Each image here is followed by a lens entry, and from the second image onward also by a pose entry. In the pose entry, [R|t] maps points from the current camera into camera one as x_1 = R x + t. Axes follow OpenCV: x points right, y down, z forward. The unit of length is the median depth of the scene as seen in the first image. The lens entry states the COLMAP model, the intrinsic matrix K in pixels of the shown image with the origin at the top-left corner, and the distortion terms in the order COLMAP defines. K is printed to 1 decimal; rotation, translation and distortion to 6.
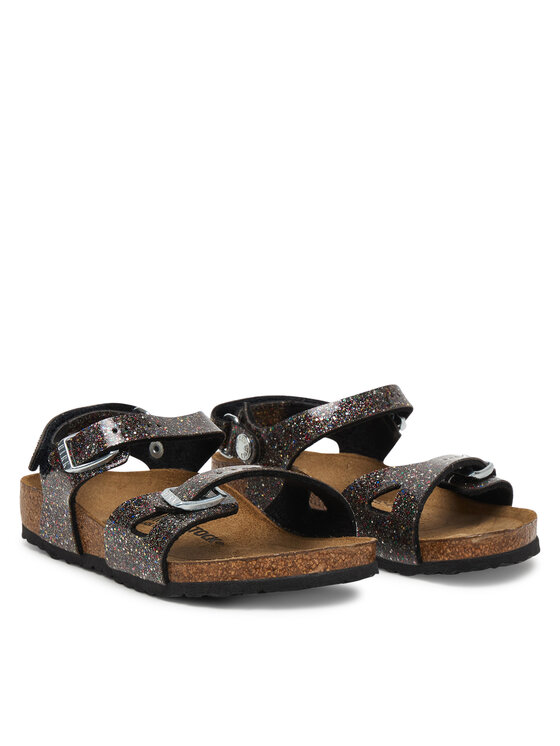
lens RADIAL K [[2231.4, 0, 279.9], [0, 2231.4, 373.2], [0, 0, 1]] dist [0.077716, 0.000000]
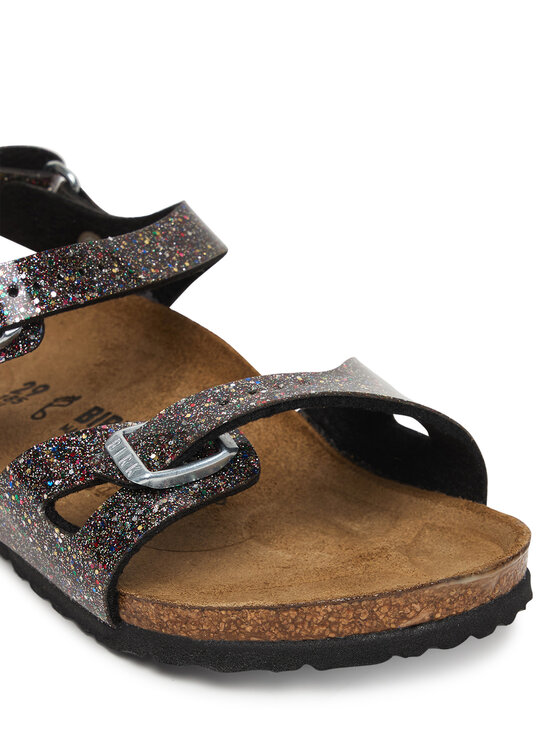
lens RADIAL K [[2231.4, 0, 280.1], [0, 2231.4, 372.5], [0, 0, 1]] dist [0.077716, 0.000000]
pose [[0.999401, 0.022180, 0.026551, -0.028441], [-0.029766, 0.942404, 0.333150, -0.129349], [-0.017632, -0.333741, 0.942500, 0.545130]]
